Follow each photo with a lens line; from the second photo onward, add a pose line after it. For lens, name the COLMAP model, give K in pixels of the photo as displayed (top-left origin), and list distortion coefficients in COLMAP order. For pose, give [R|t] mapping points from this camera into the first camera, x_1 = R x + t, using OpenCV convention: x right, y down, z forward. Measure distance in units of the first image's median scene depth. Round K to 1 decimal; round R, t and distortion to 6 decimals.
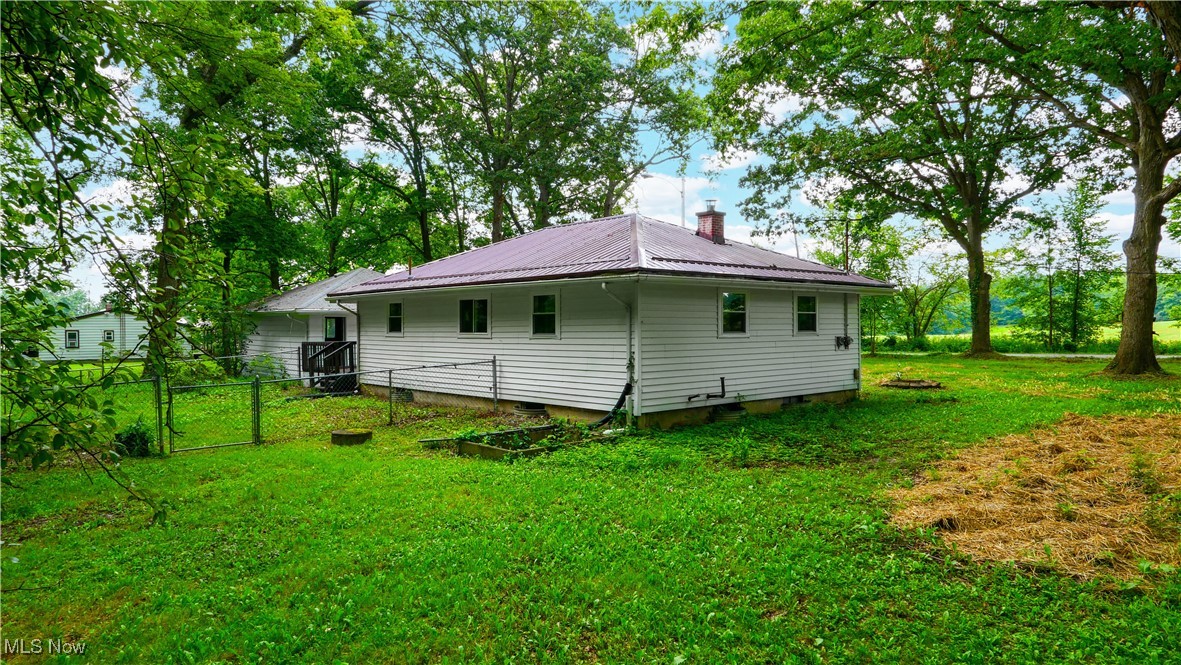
lens RADIAL K [[780.7, 0, 590.5], [0, 780.7, 332.5], [0, 0, 1]] dist [-0.002524, -0.000157]
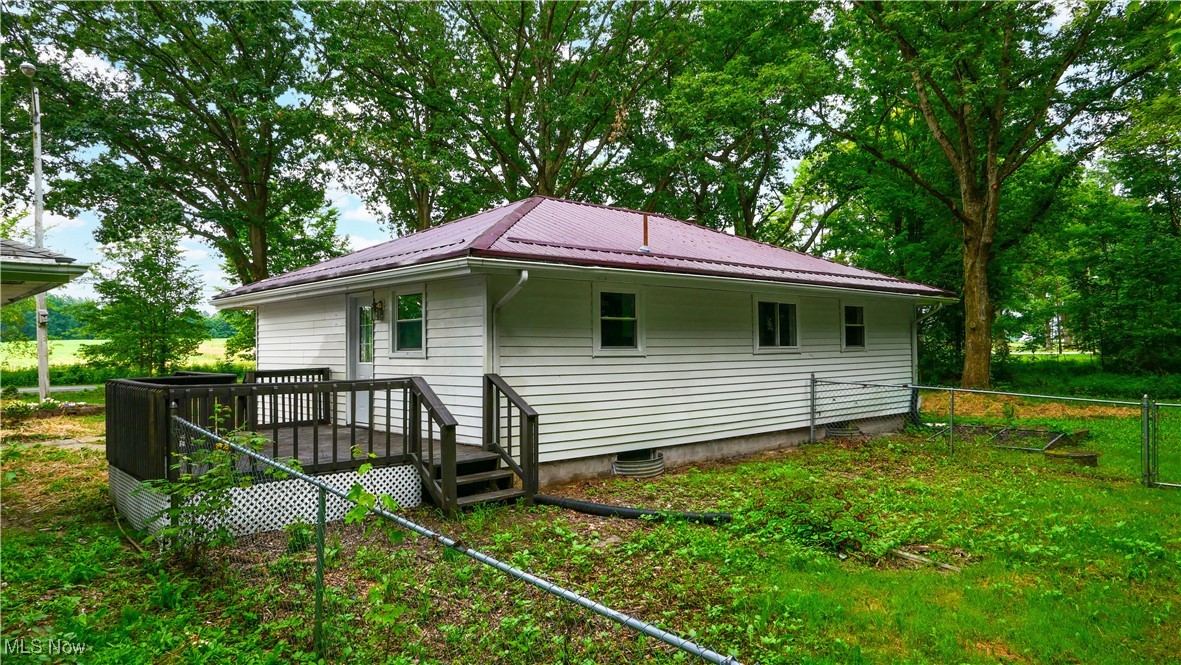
lens RADIAL K [[780.7, 0, 590.5], [0, 780.7, 332.5], [0, 0, 1]] dist [-0.002524, -0.000157]
pose [[0.041872, 0.023296, 0.998851, -0.958056], [0.014966, 0.999601, -0.023941, 0.002724], [-0.999011, 0.015952, 0.041507, 1.202816]]
